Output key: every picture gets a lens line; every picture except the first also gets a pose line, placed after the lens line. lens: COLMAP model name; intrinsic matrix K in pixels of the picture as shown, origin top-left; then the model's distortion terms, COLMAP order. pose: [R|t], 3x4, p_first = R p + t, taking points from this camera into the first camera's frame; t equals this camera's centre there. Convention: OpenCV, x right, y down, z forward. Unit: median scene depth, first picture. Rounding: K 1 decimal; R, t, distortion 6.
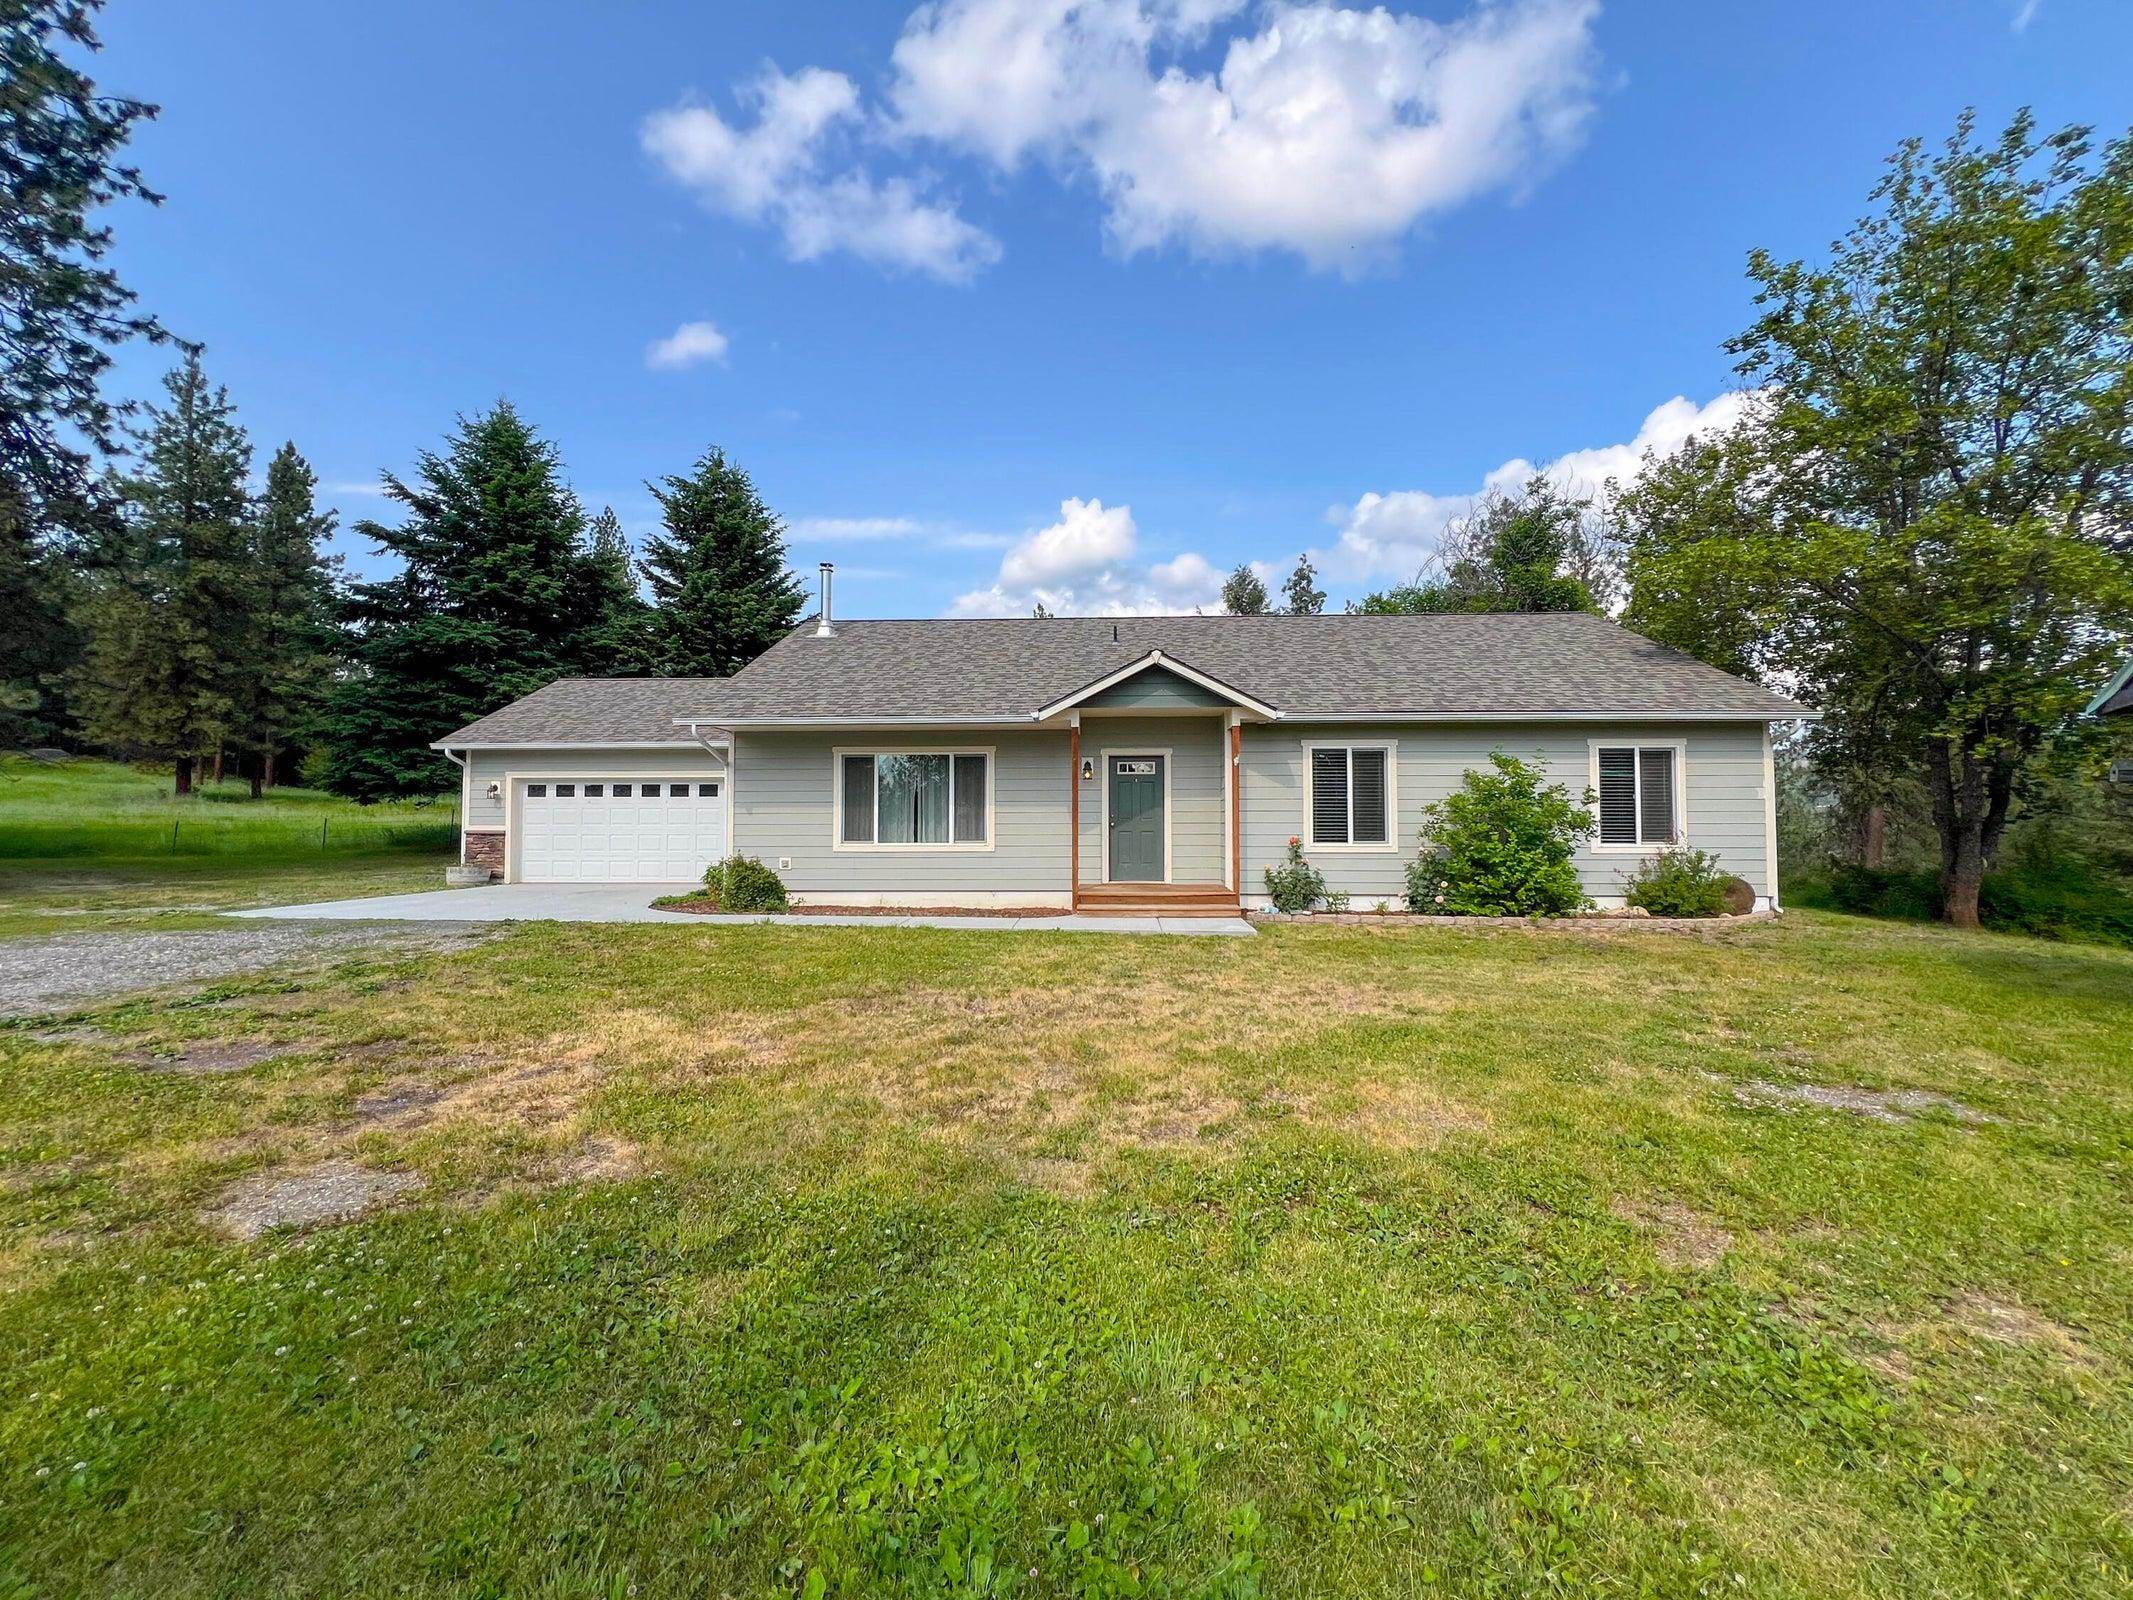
lens RADIAL K [[886.1, 0, 1066.5], [0, 886.1, 800.0], [0, 0, 1]] dist [-0.003103, 0.000251]
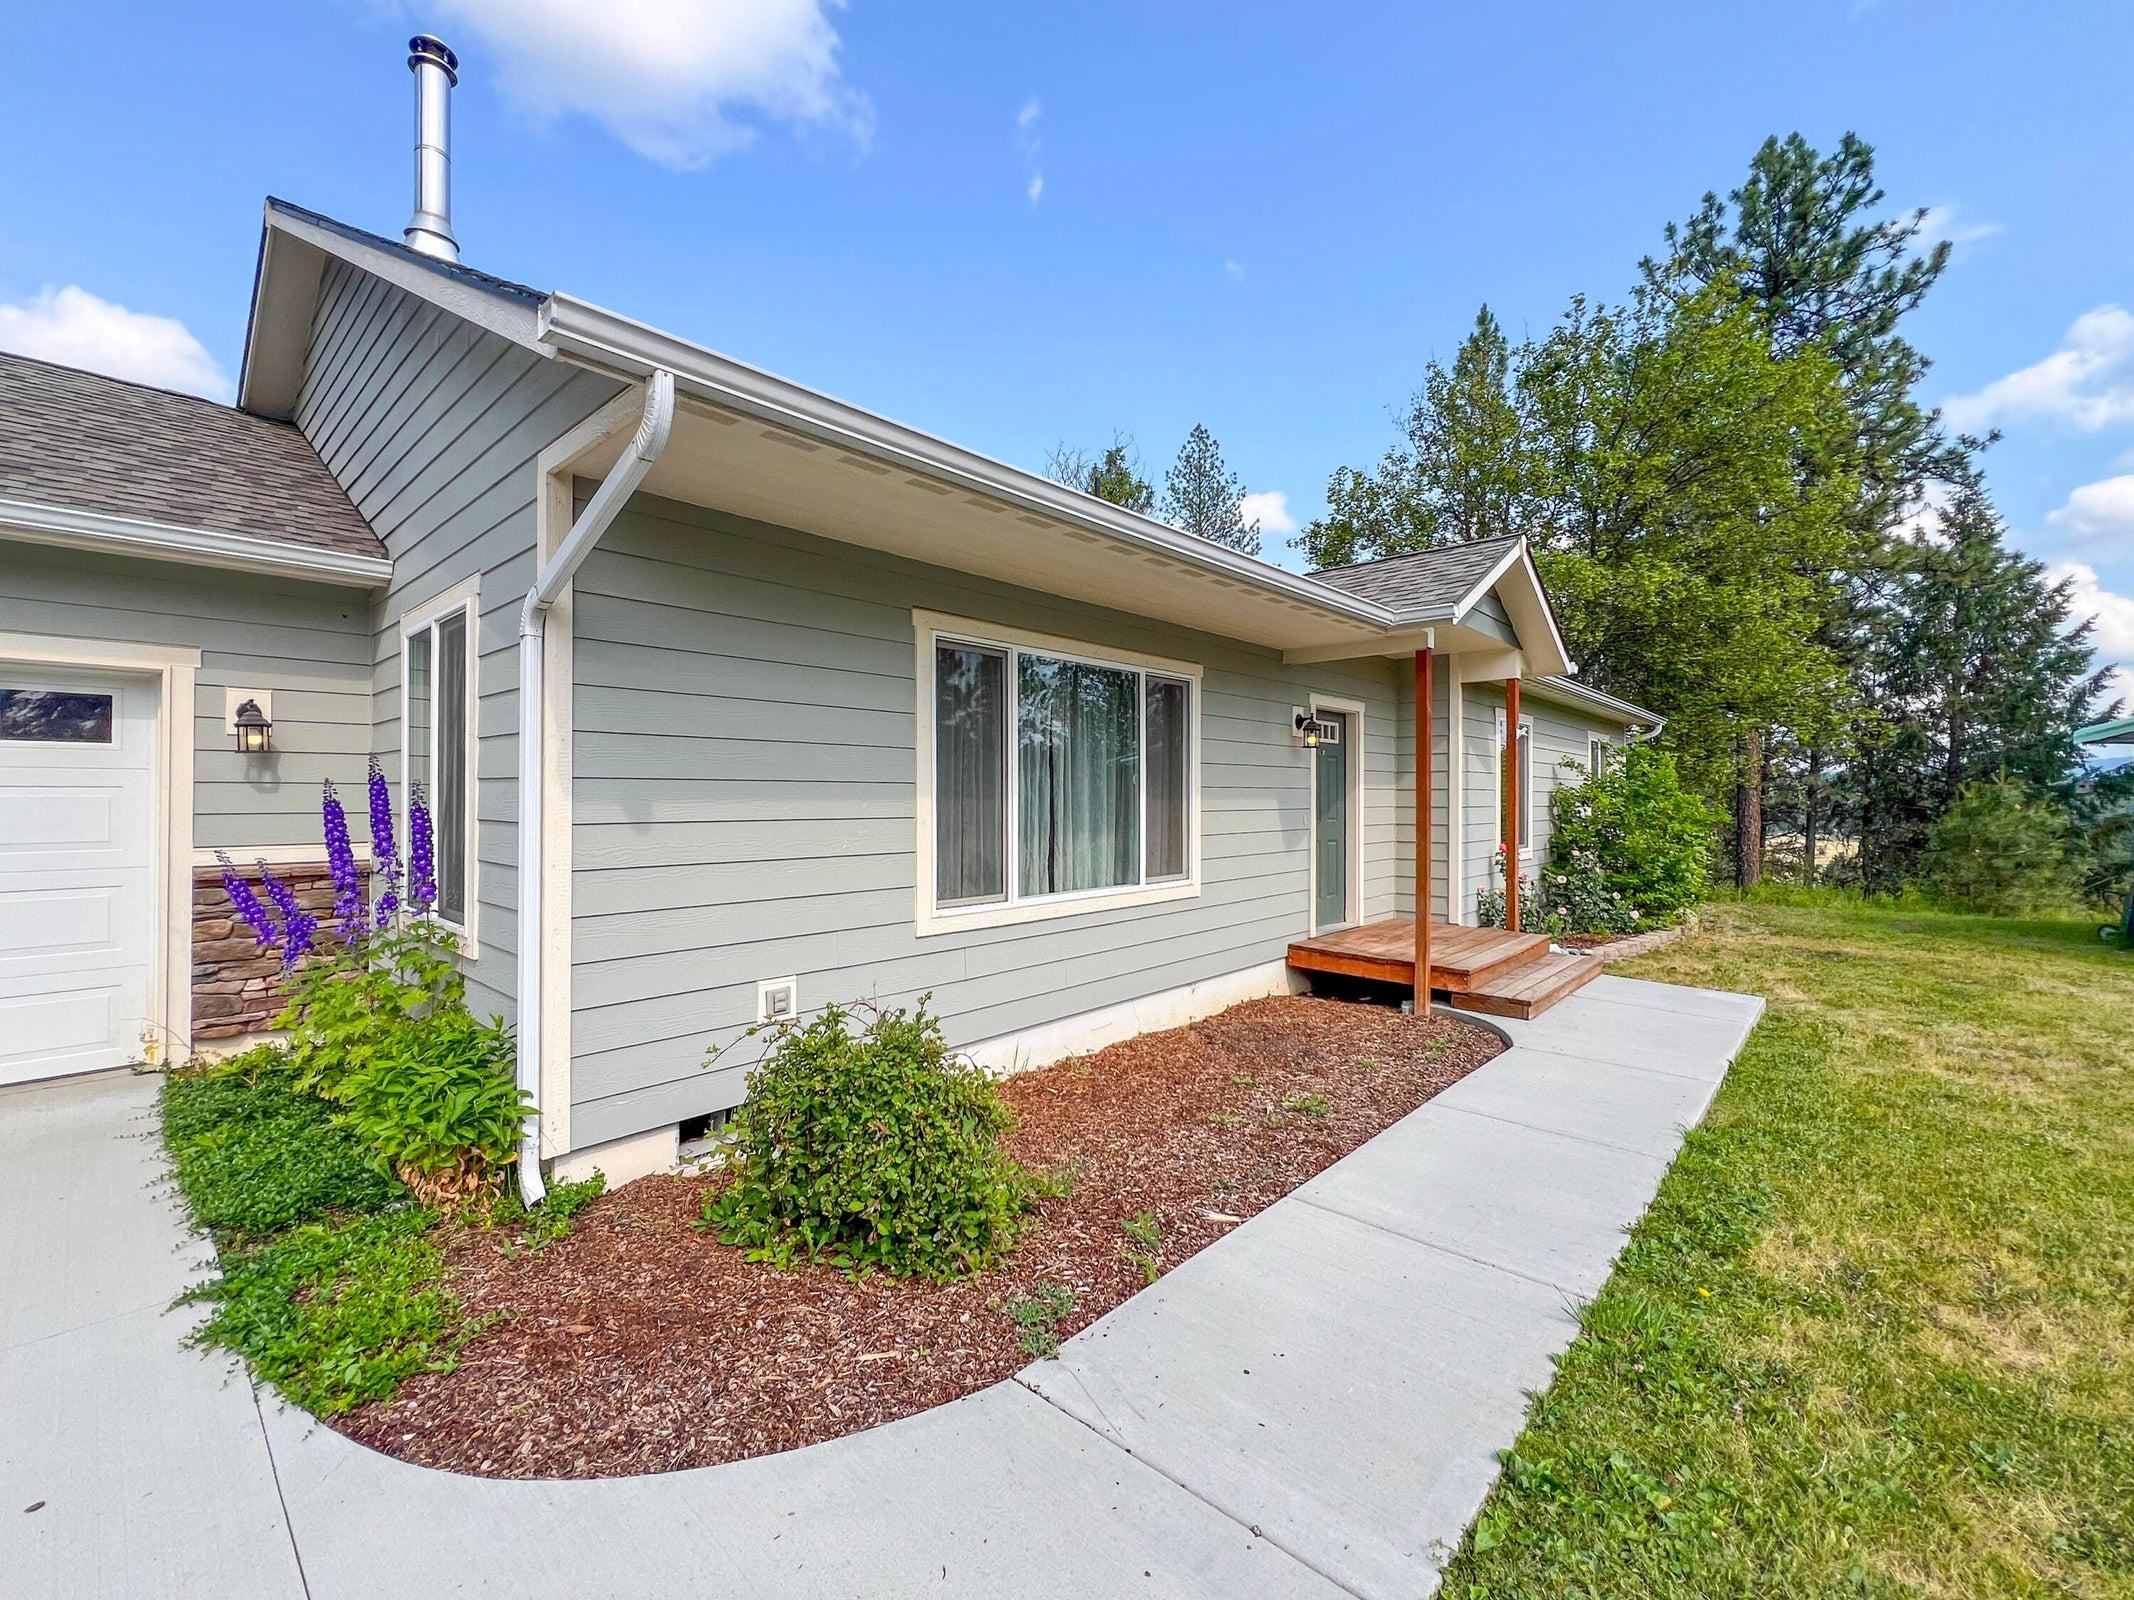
lens RADIAL K [[886.5, 0, 1067.0], [0, 886.5, 800.0], [0, 0, 1]] dist [-0.003103, 0.000251]
pose [[0.637902, 0.001338, 0.770117, -0.388094], [-0.024275, 0.999537, 0.018370, 0.001524], [-0.769735, -0.030413, 0.637639, 0.619519]]
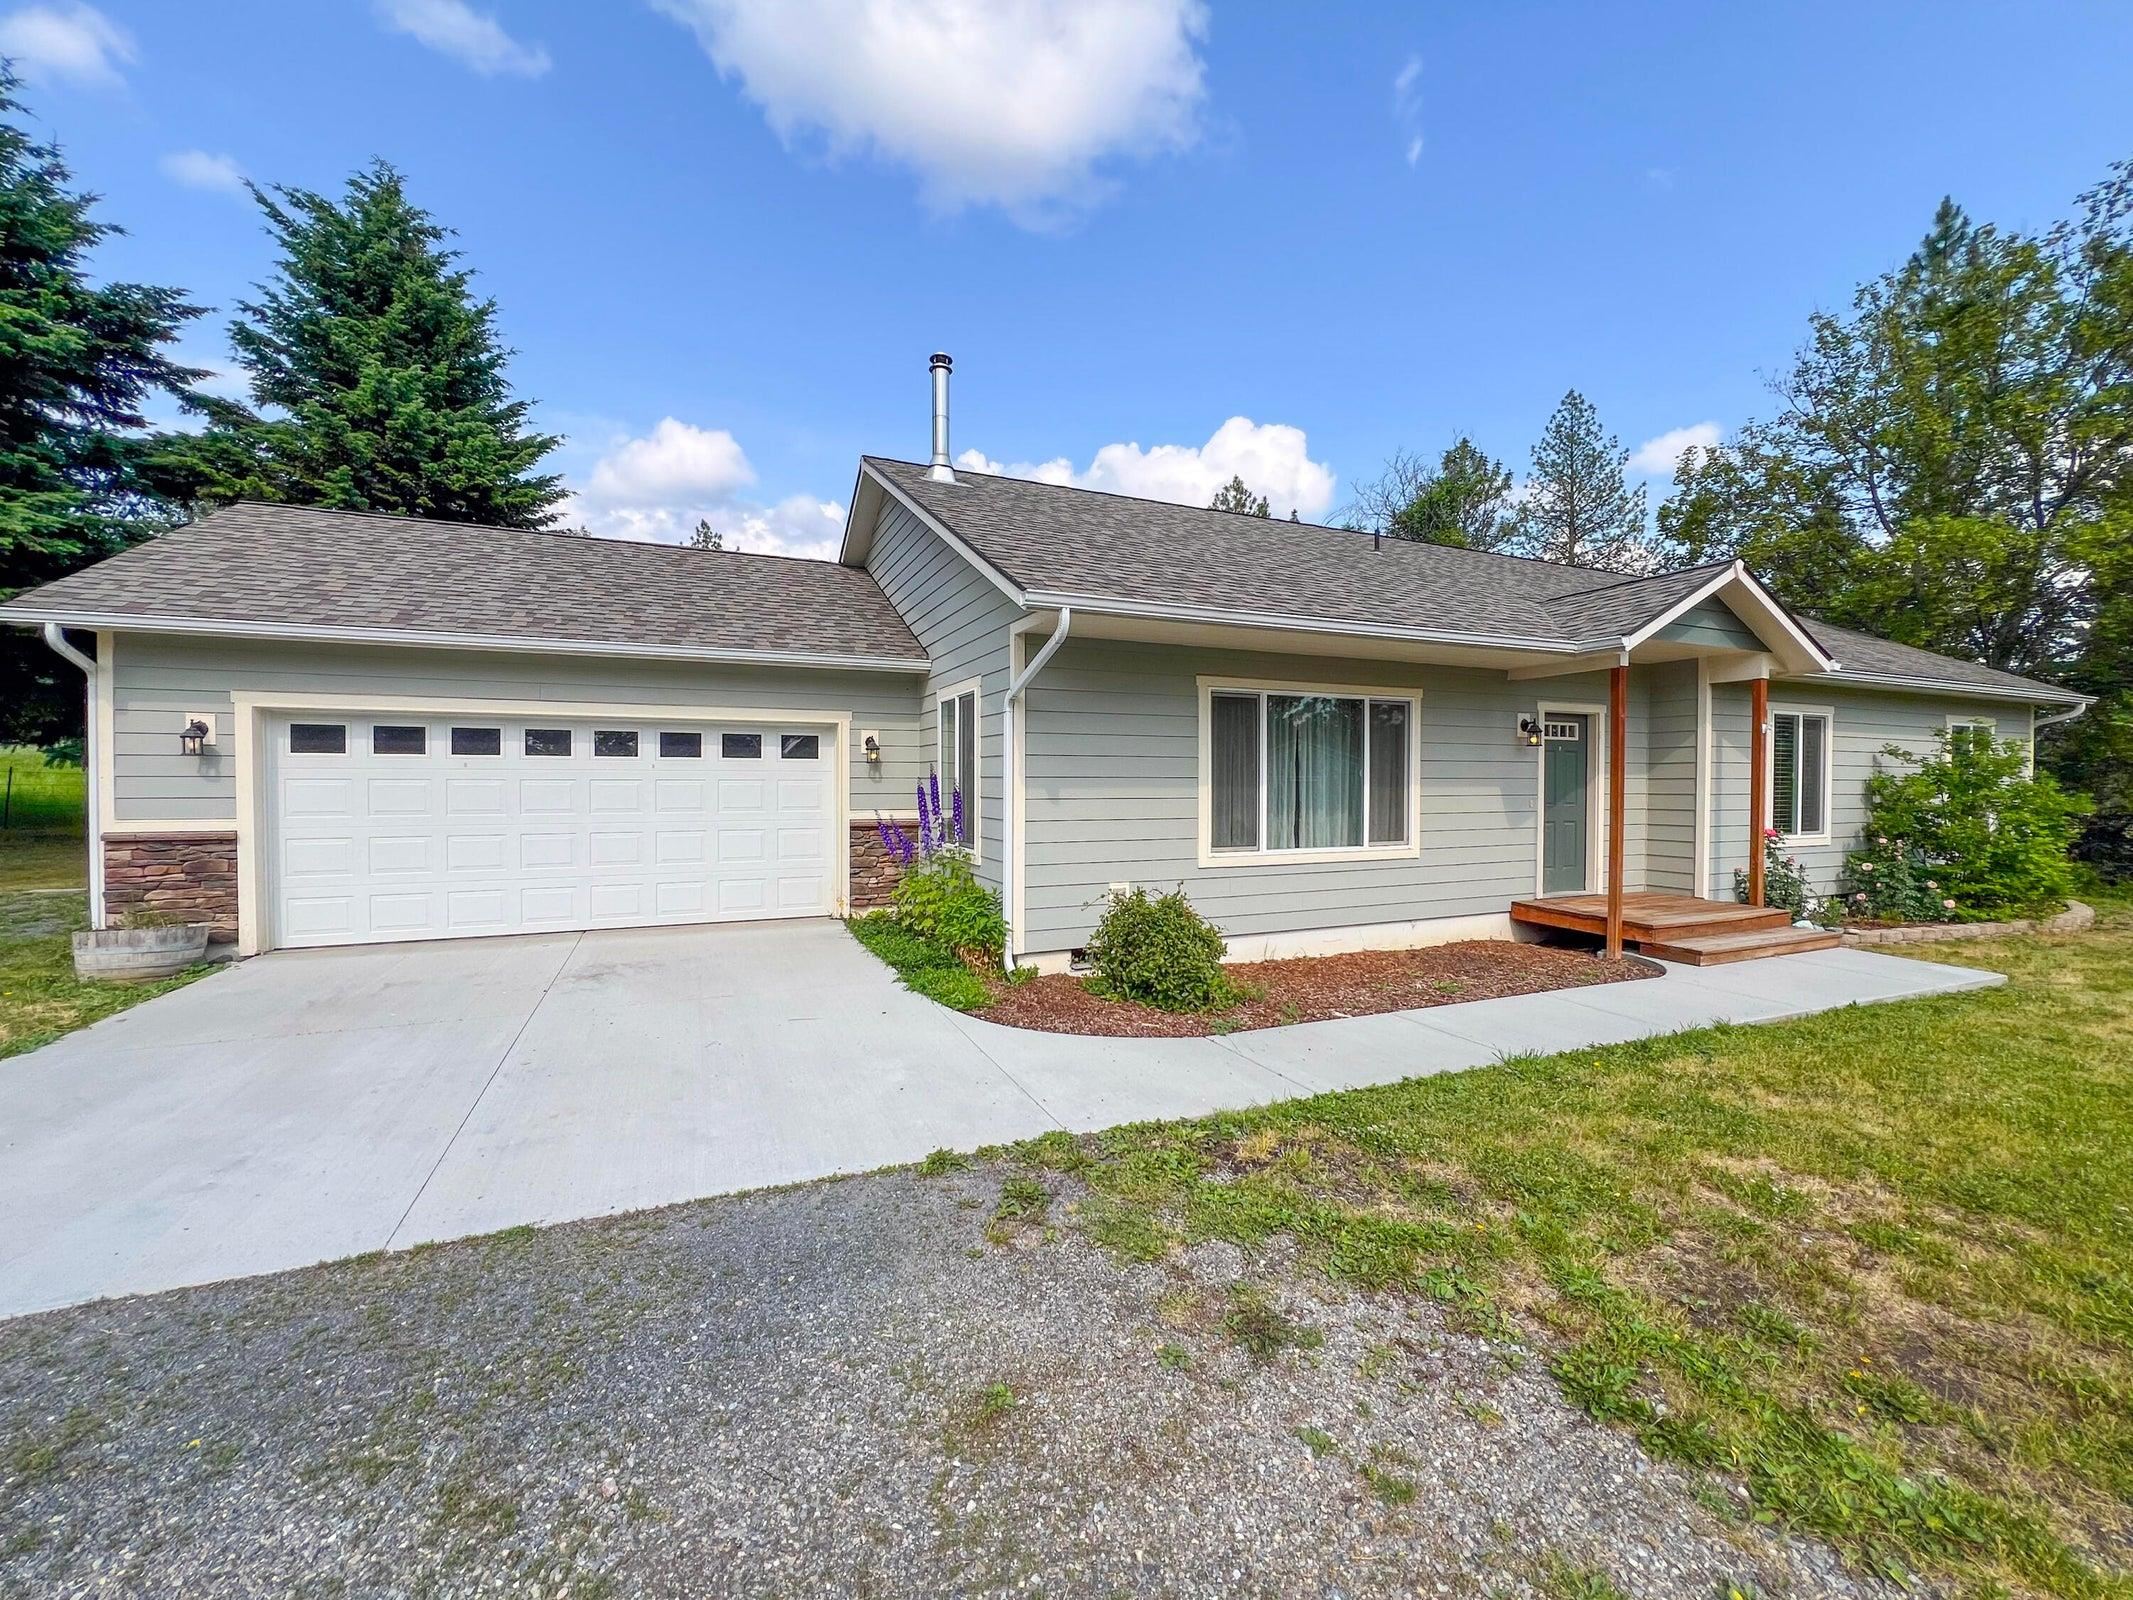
lens RADIAL K [[886.1, 0, 1066.5], [0, 886.1, 800.0], [0, 0, 1]] dist [-0.003103, 0.000251]
pose [[0.893306, -0.004630, 0.449426, -0.475374], [-0.015948, 0.998991, 0.041991, -0.004090], [-0.449167, -0.044679, 0.892330, 0.451153]]
